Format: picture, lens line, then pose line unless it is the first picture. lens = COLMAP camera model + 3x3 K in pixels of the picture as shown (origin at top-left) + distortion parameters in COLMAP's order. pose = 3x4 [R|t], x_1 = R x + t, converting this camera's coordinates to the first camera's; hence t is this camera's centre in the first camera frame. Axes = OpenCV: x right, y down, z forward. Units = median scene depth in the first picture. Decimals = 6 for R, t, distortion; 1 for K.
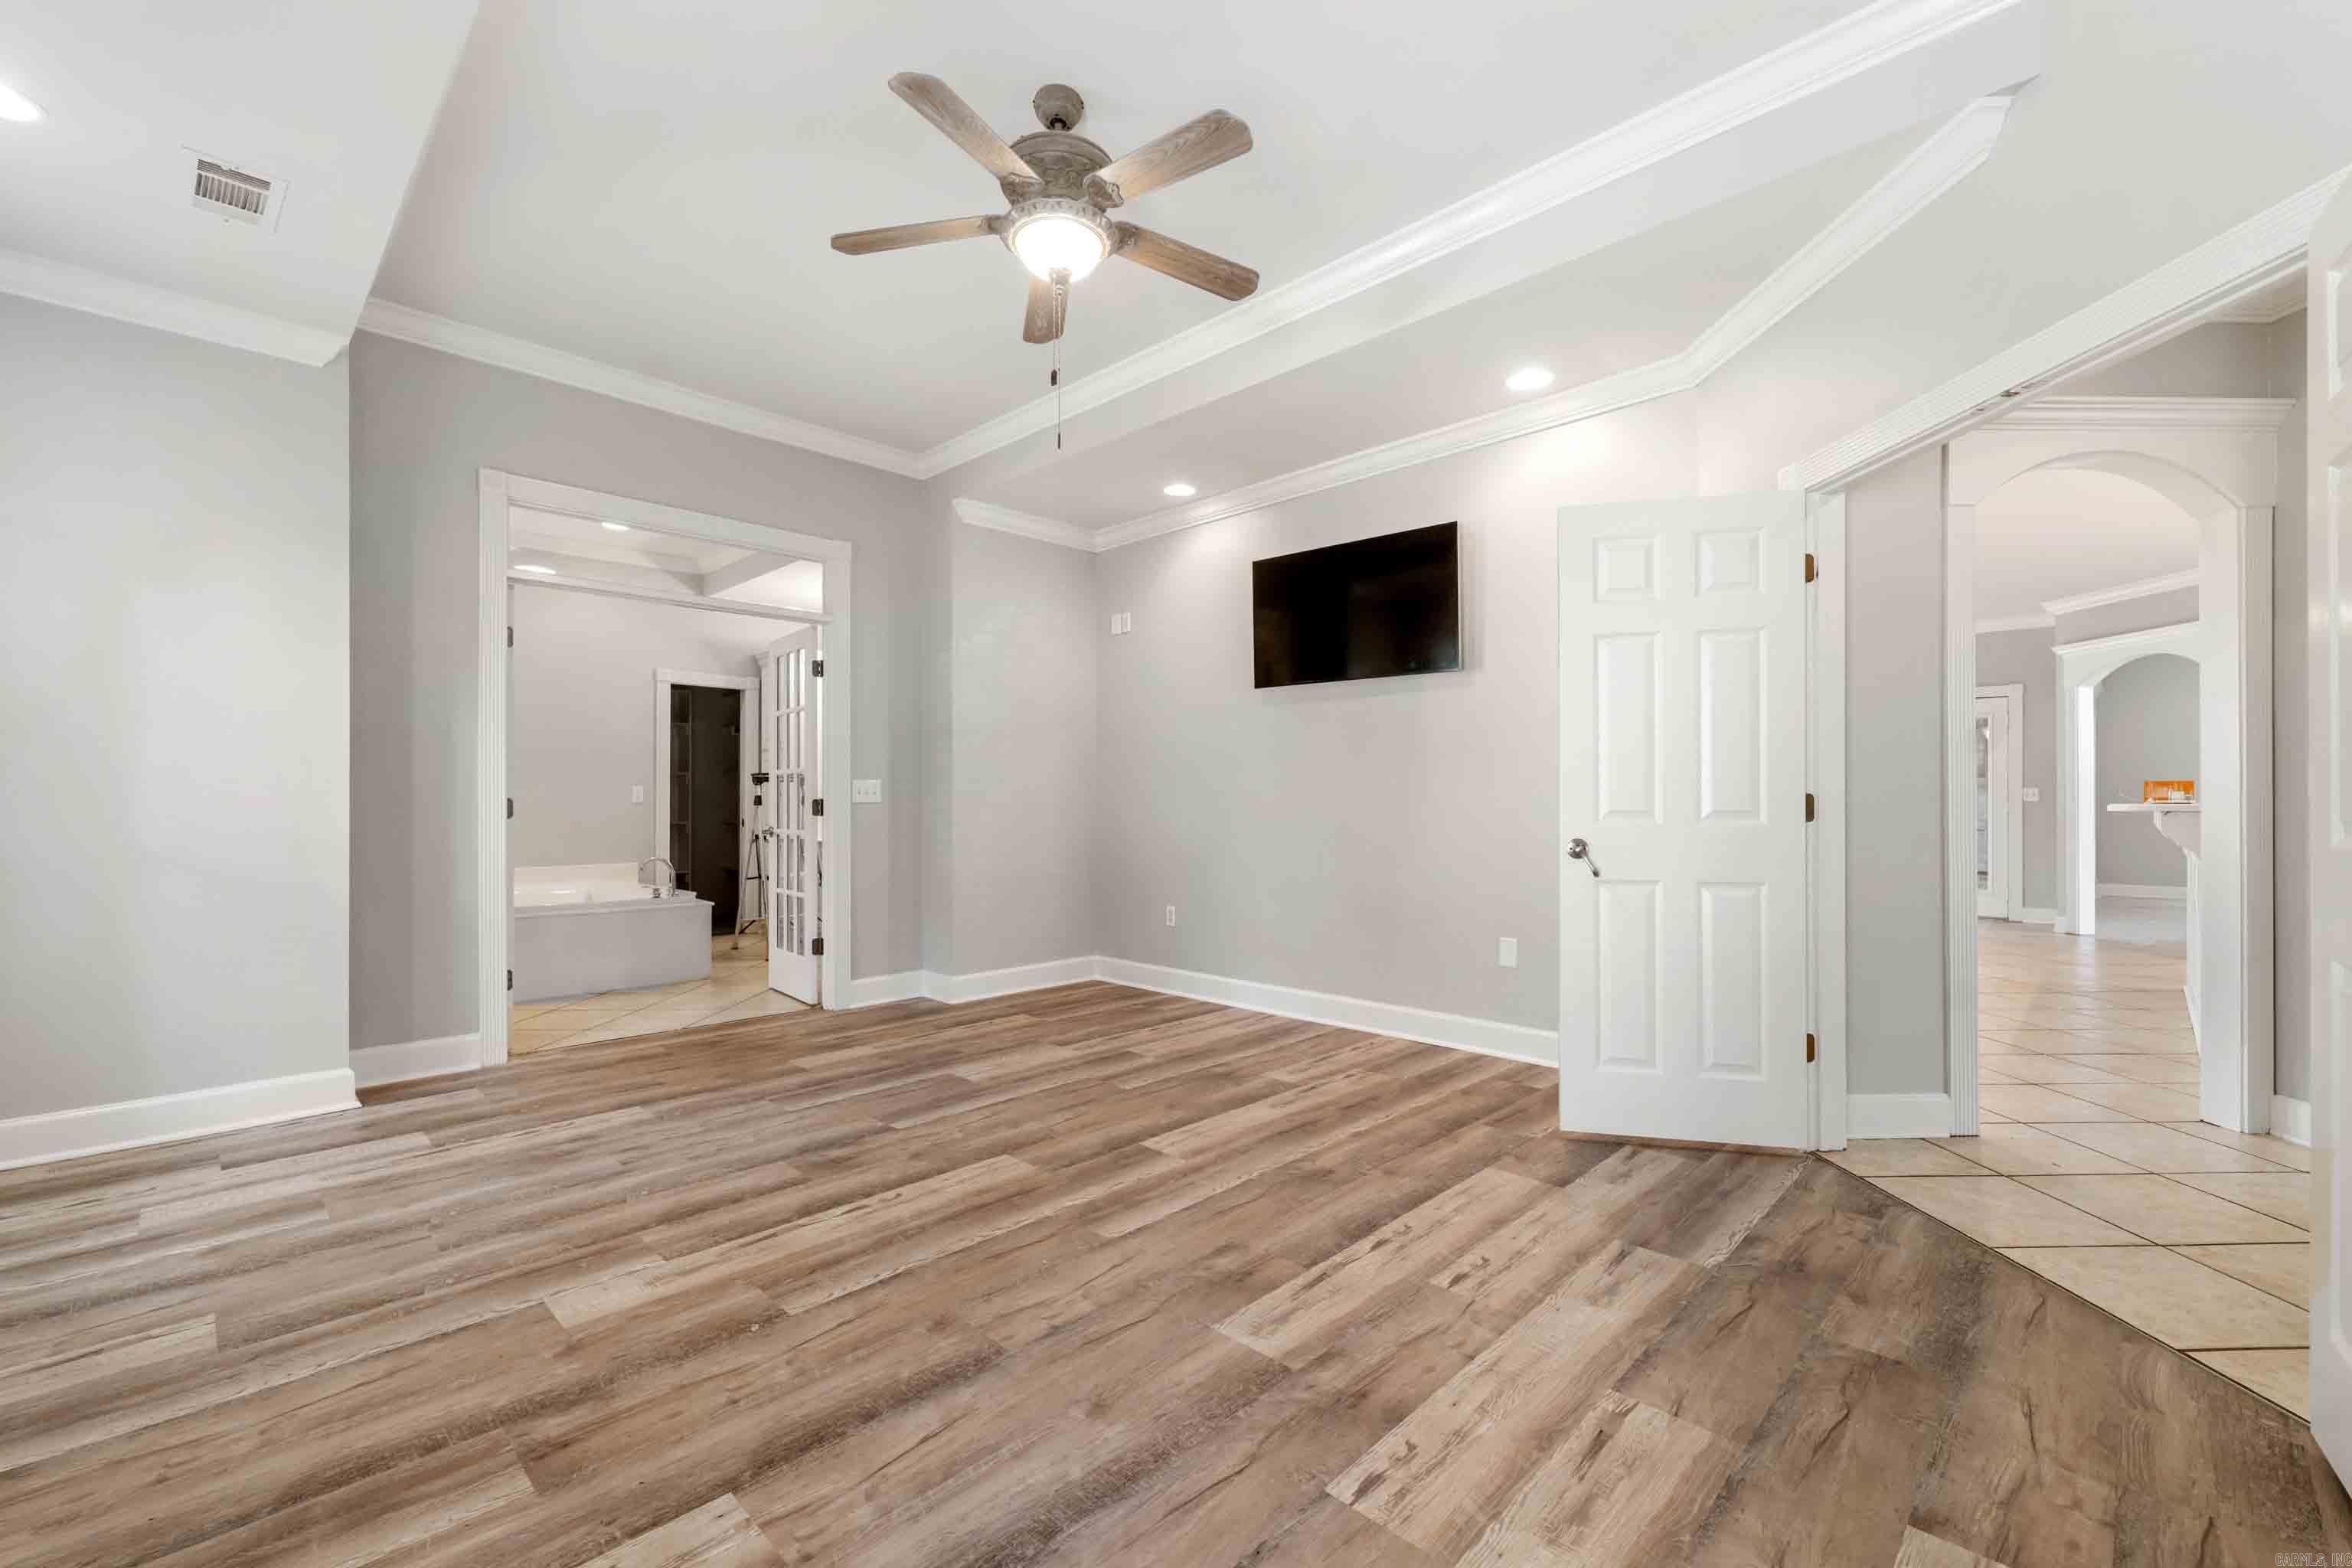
lens RADIAL K [[975.3, 0, 1183.3], [0, 975.3, 804.6], [0, 0, 1]] dist [0.002008, -0.000170]
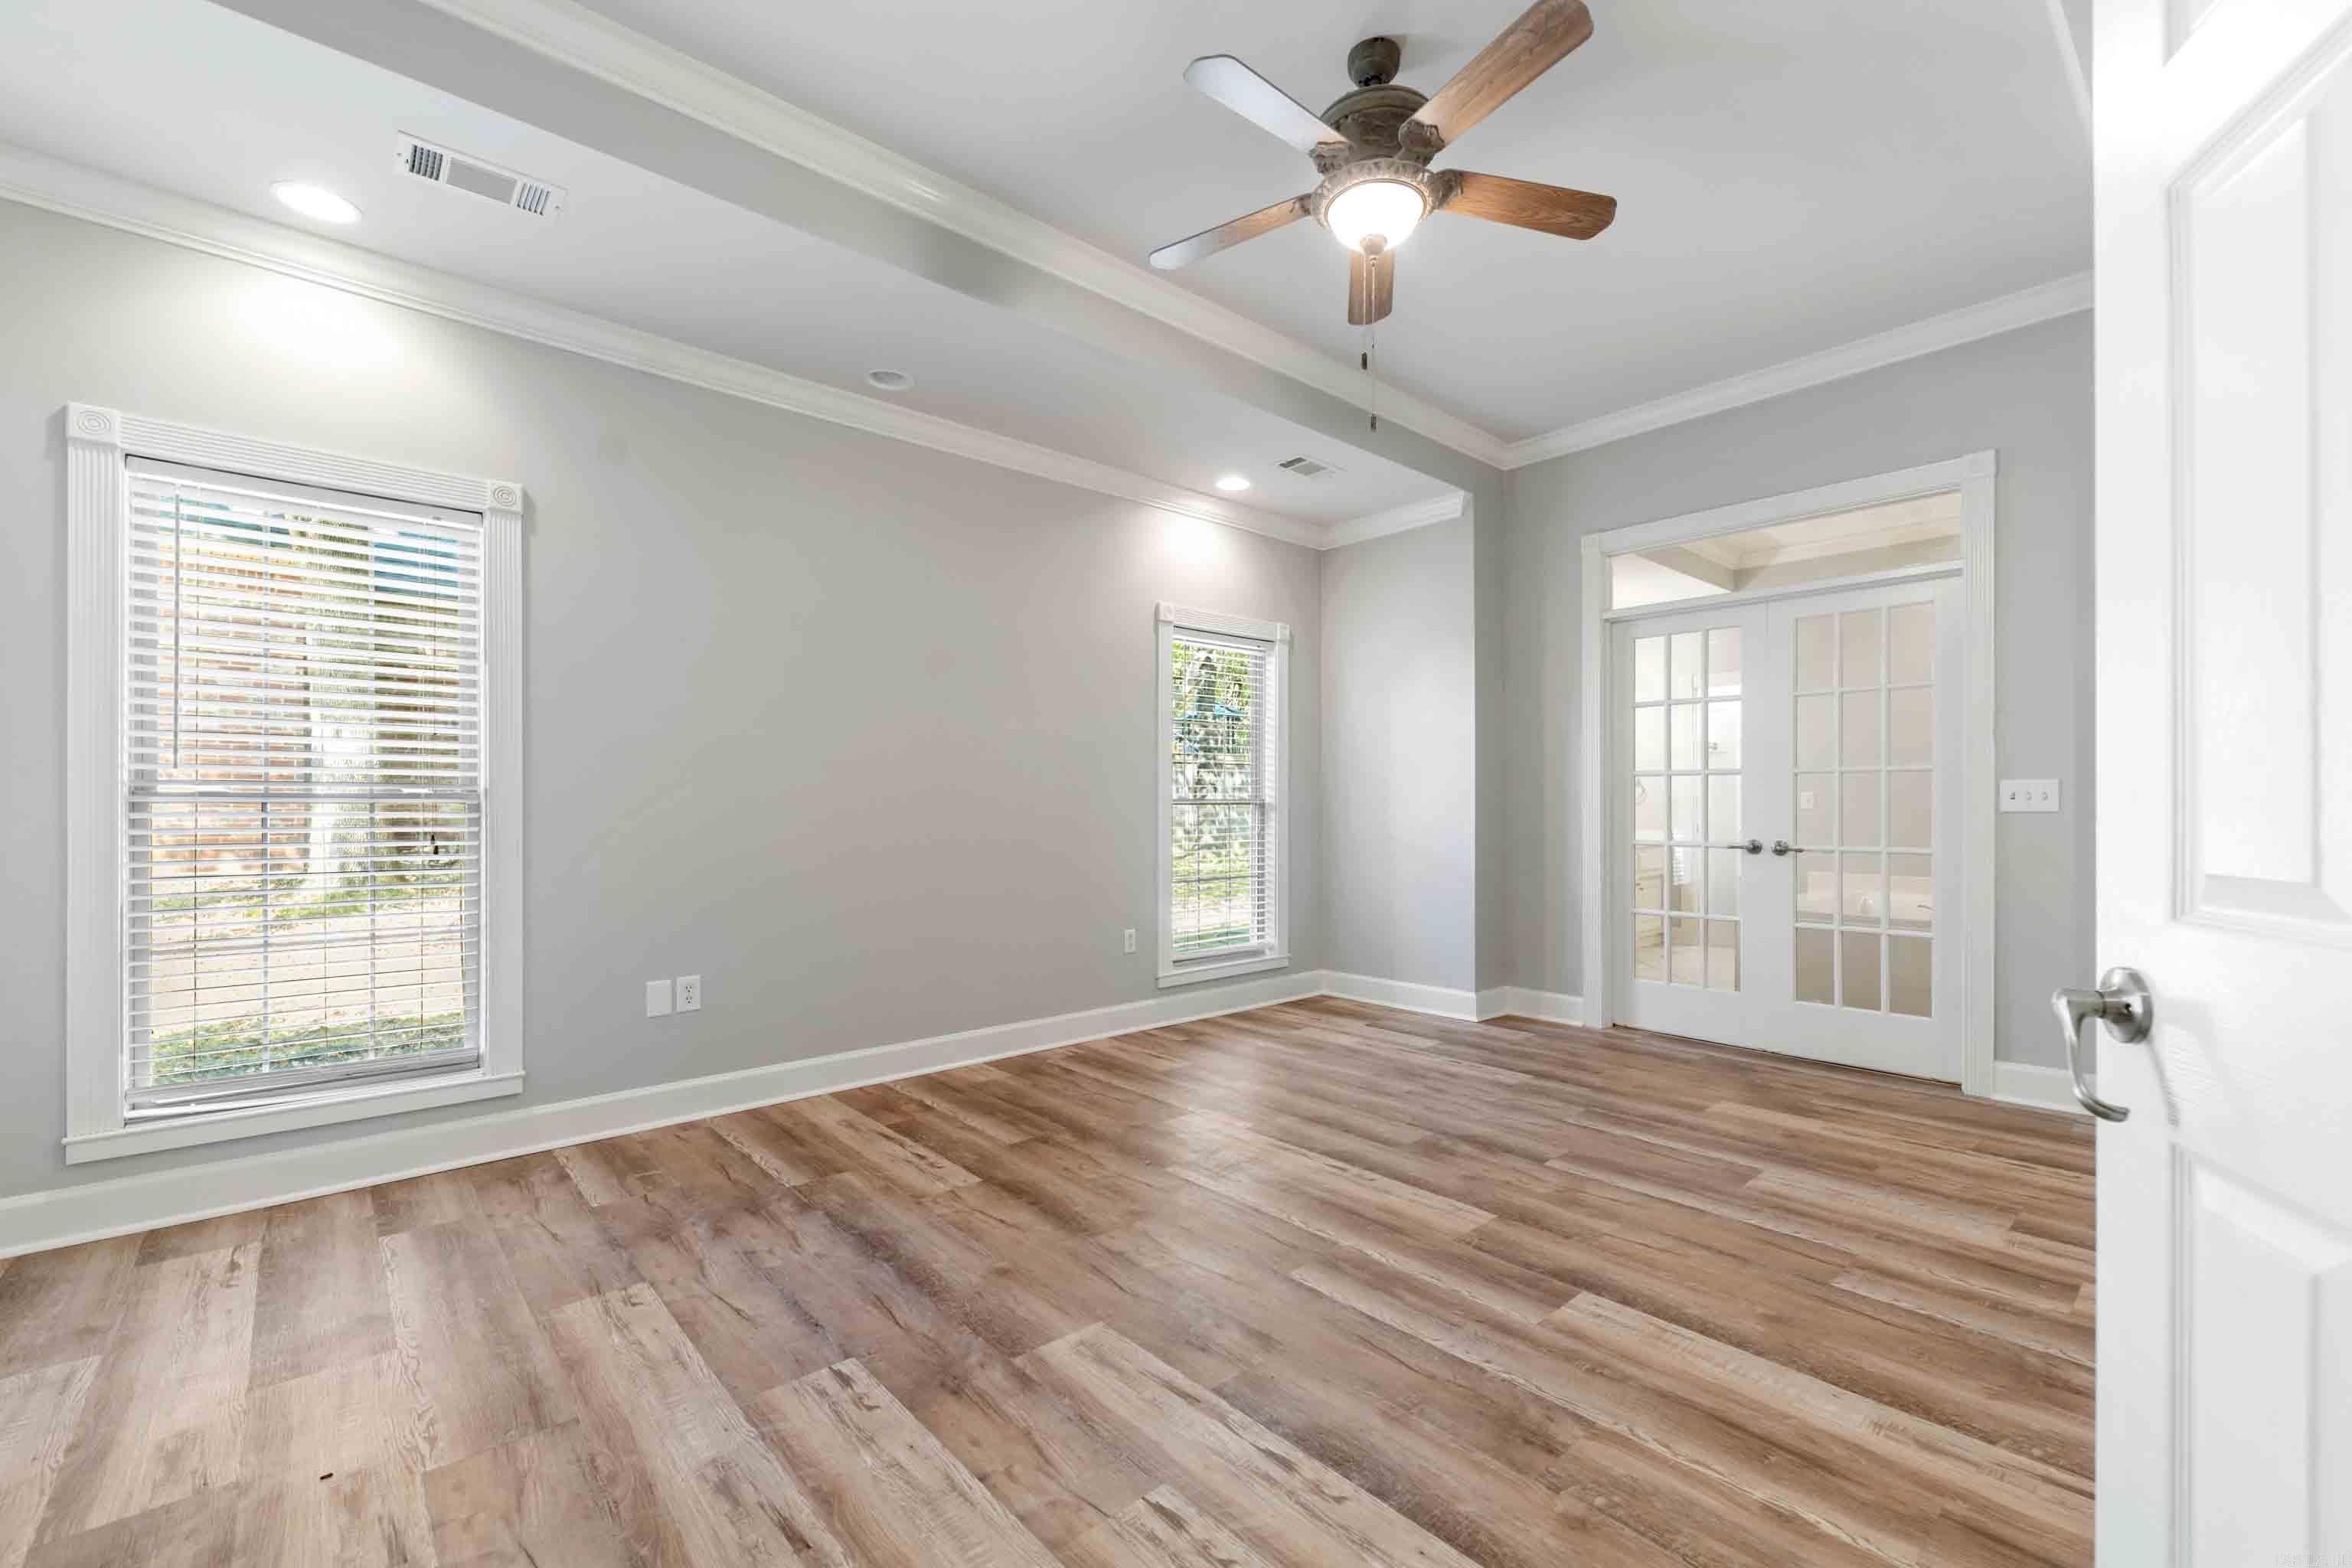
lens RADIAL K [[975.3, 0, 1183.3], [0, 975.3, 804.6], [0, 0, 1]] dist [0.002008, -0.000170]
pose [[-0.067828, 0.000435, -0.997697, 0.746680], [-0.002917, 0.999996, 0.000634, -0.010776], [0.997693, 0.002954, -0.067826, 0.816638]]
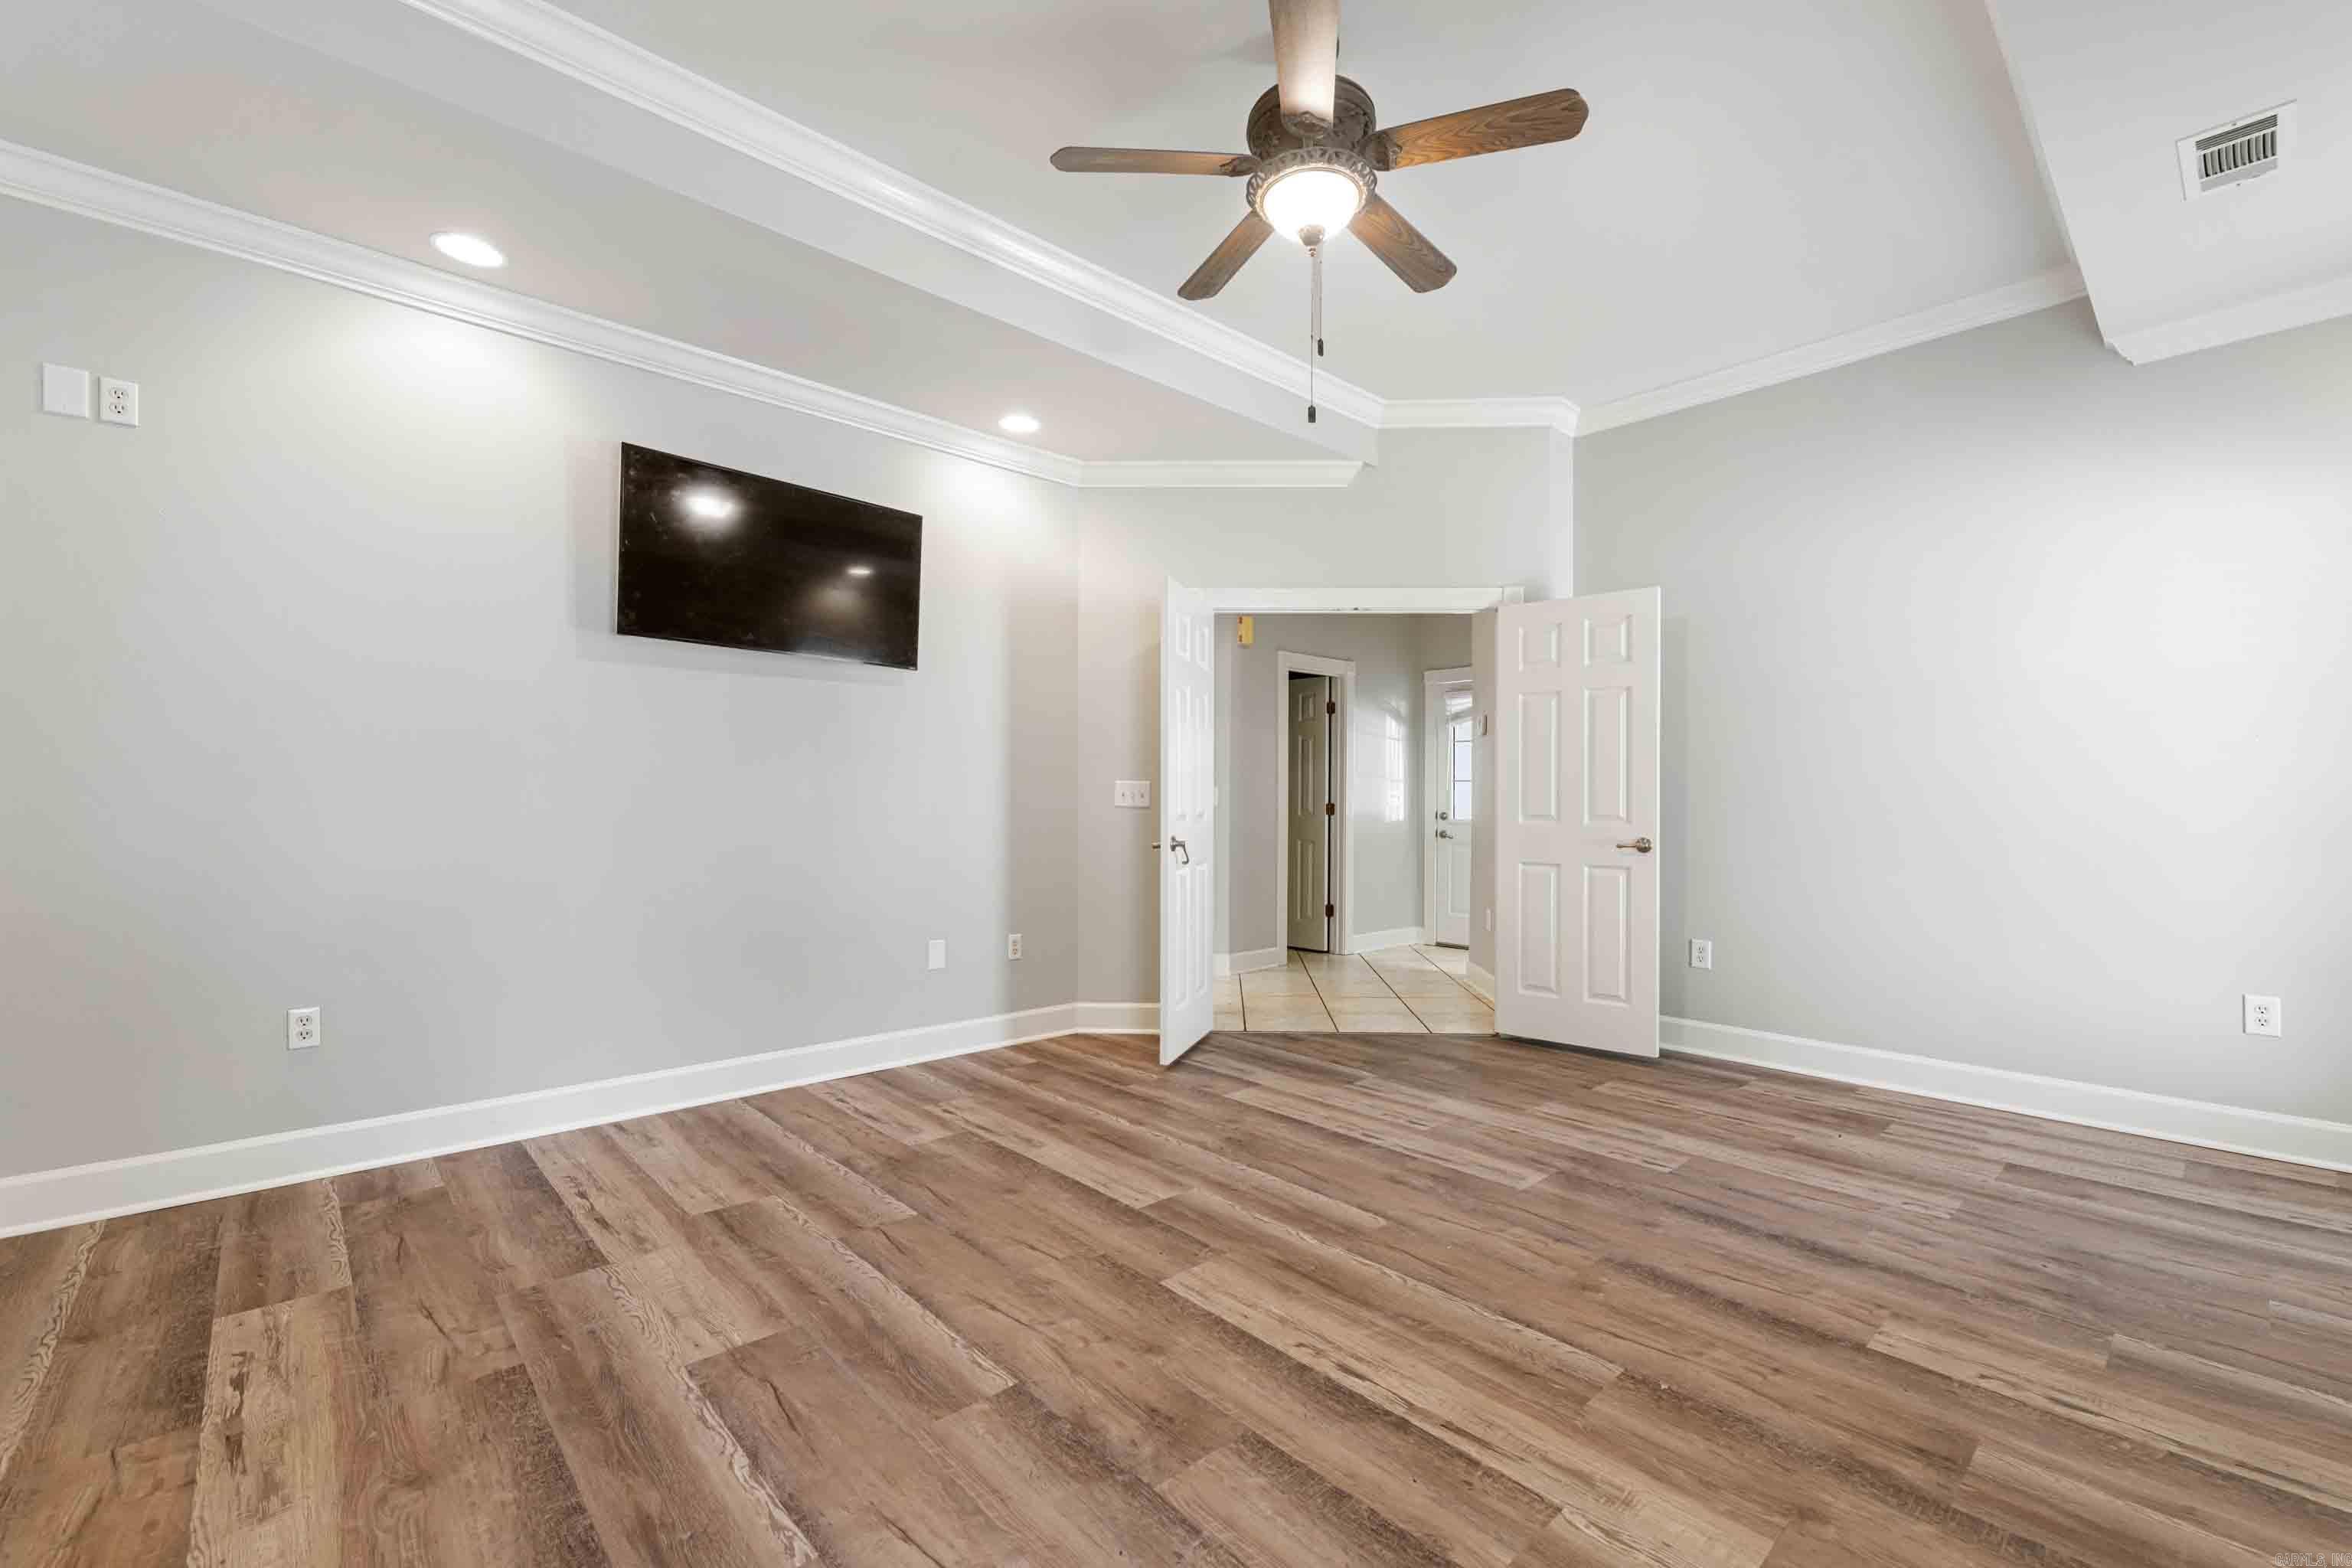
lens RADIAL K [[991.5, 0, 1182.5], [0, 991.5, 802.3], [0, 0, 1]] dist [-0.001420, -0.000977]
pose [[0.053196, 0.003485, 0.998578, -0.983217], [0.000162, 0.999994, -0.003499, -0.004561], [-0.998584, 0.000348, 0.053195, 0.990503]]
